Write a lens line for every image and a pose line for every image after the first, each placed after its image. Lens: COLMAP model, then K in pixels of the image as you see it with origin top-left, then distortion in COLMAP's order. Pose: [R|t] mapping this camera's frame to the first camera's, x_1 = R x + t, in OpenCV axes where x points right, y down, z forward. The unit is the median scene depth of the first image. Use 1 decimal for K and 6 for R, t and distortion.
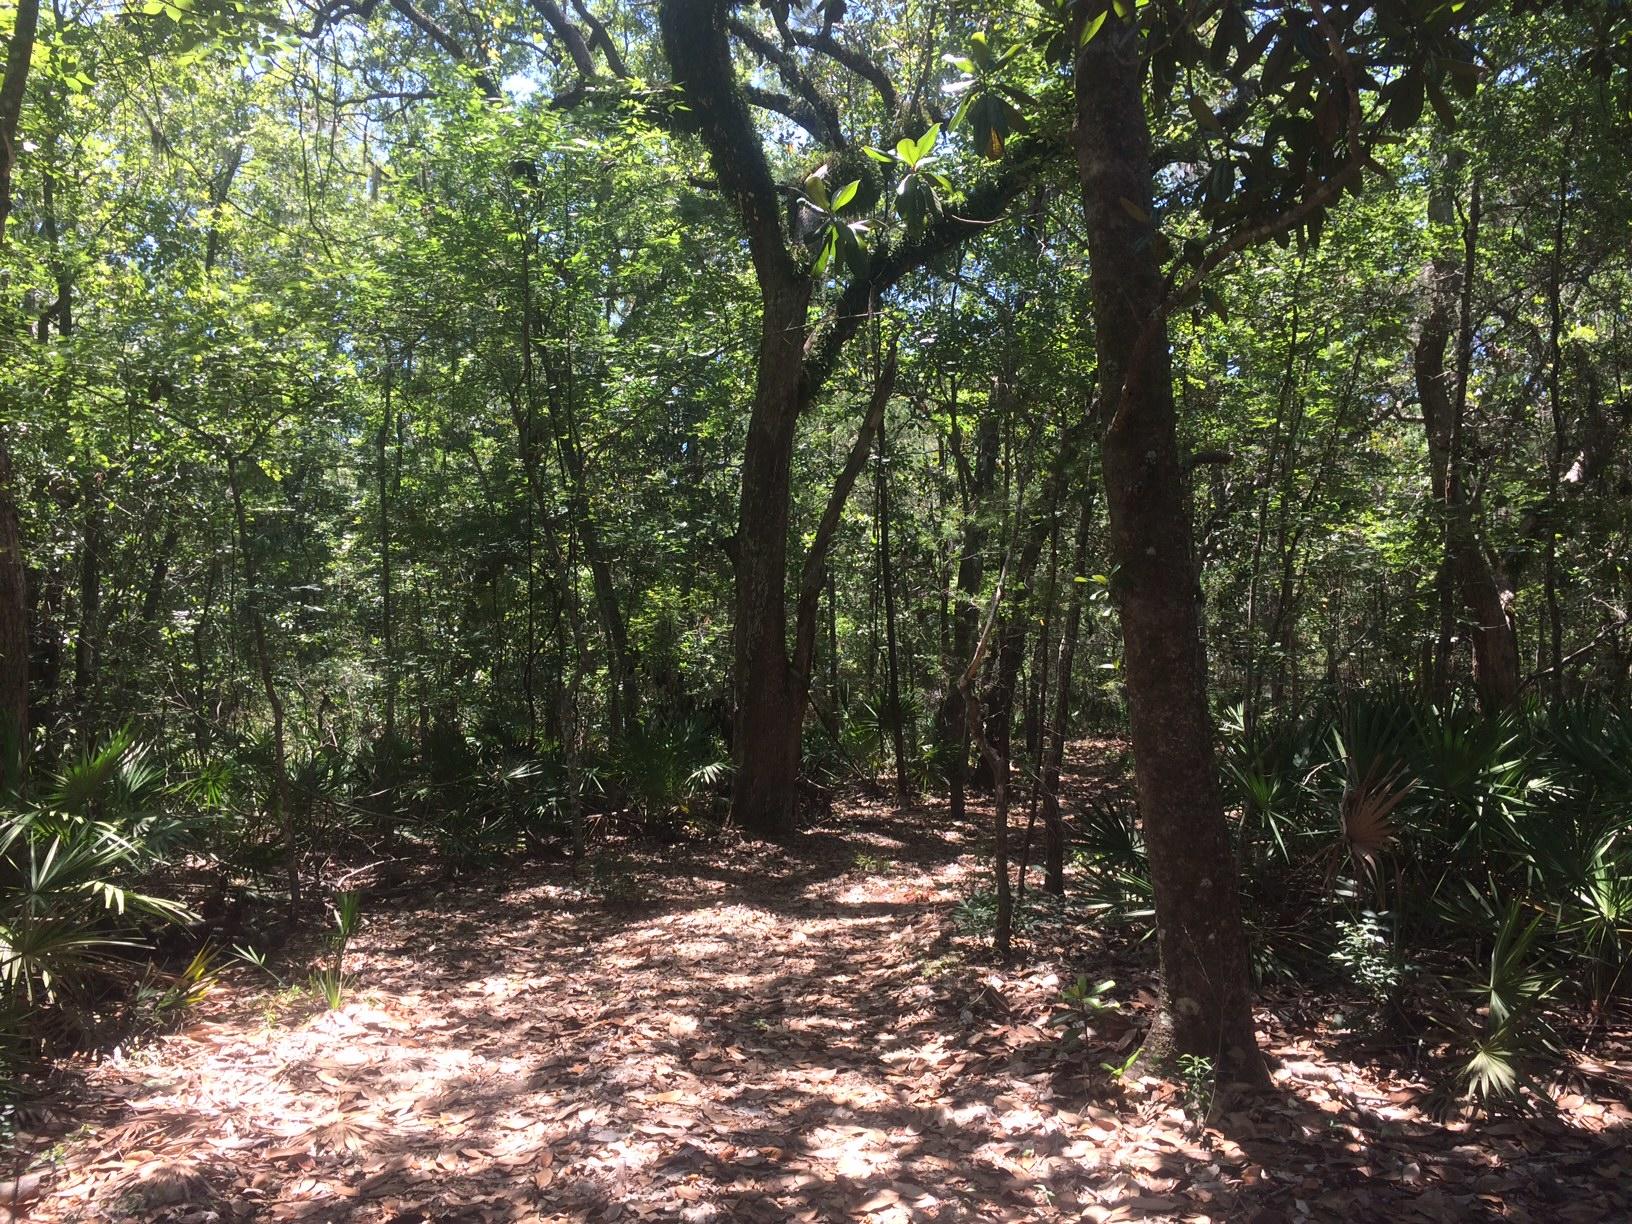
lens RADIAL K [[1425.8, 0, 812.0], [0, 1425.8, 609.6], [0, 0, 1]] dist [0.095864, -0.129435]
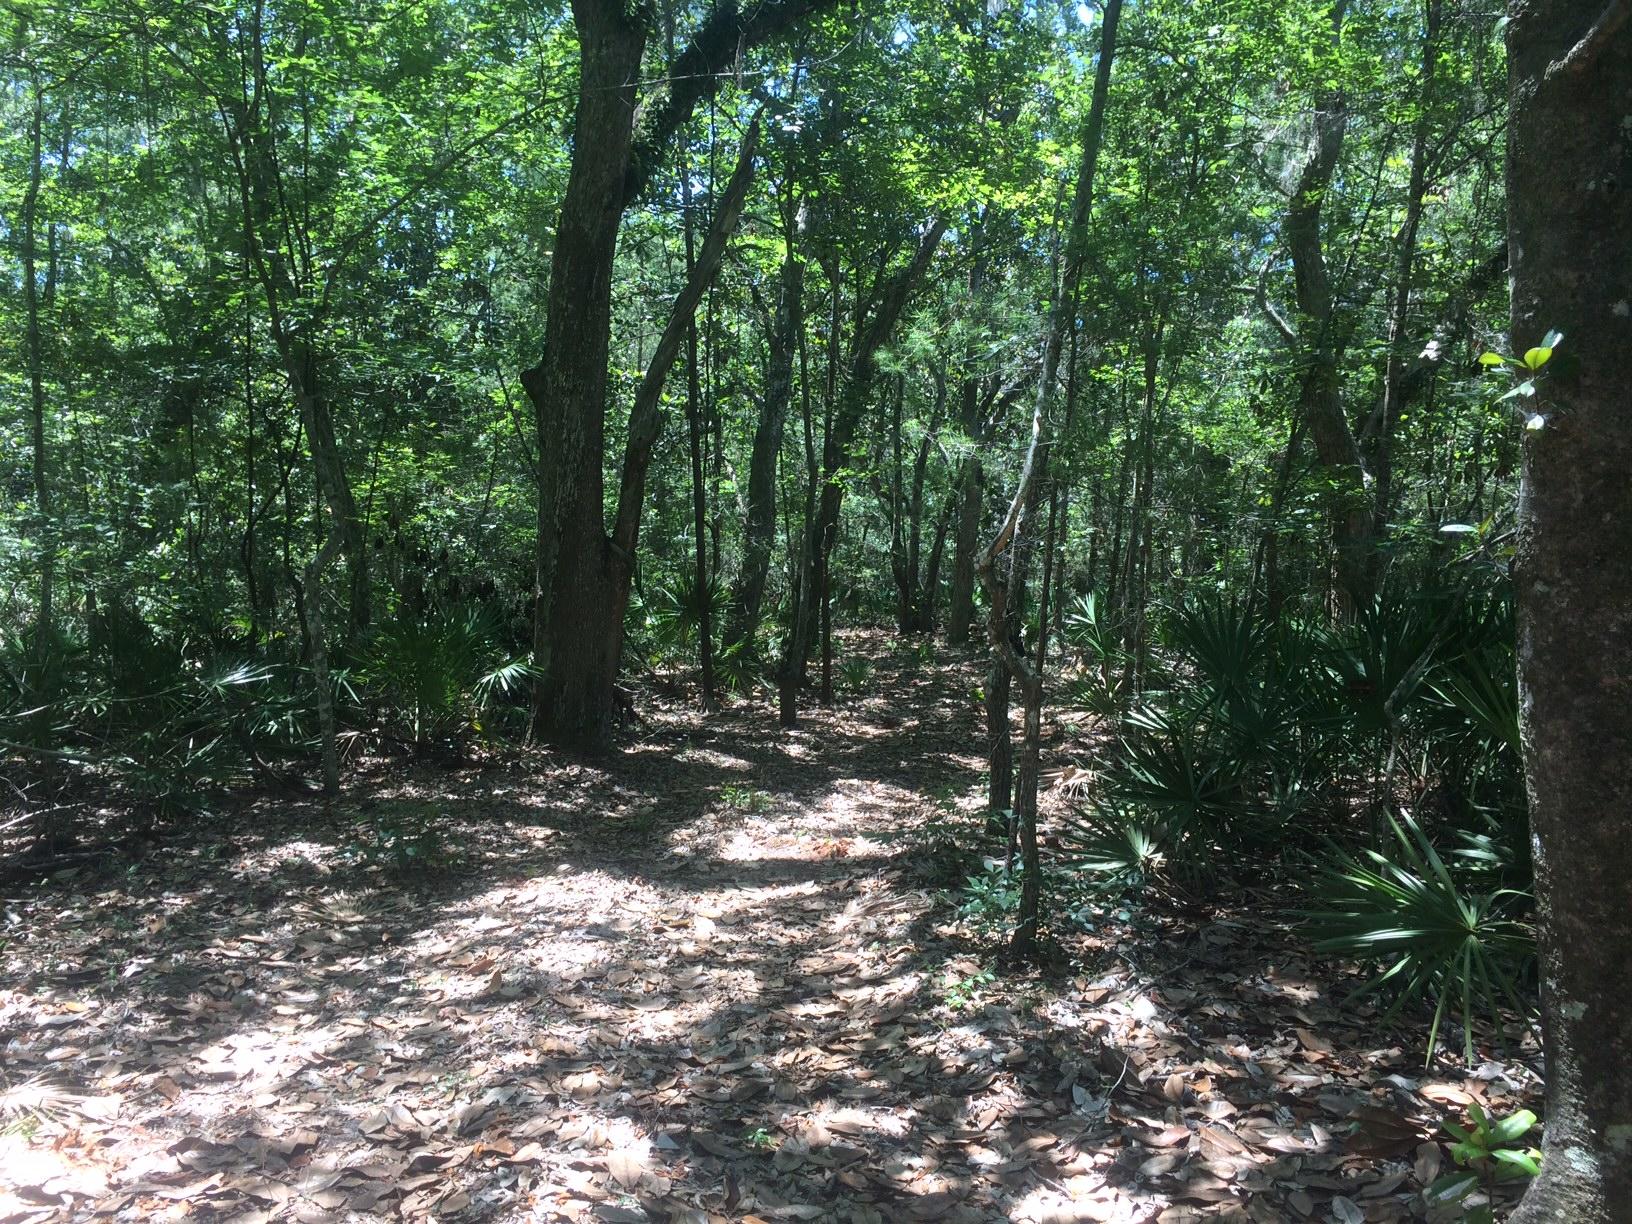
lens RADIAL K [[1425.8, 0, 813.2], [0, 1425.8, 609.8], [0, 0, 1]] dist [0.095864, -0.129435]
pose [[0.979411, 0.009176, 0.201668, -0.098661], [-0.025174, 0.996720, 0.076910, 0.022465], [-0.200301, -0.080403, 0.976430, 0.327384]]
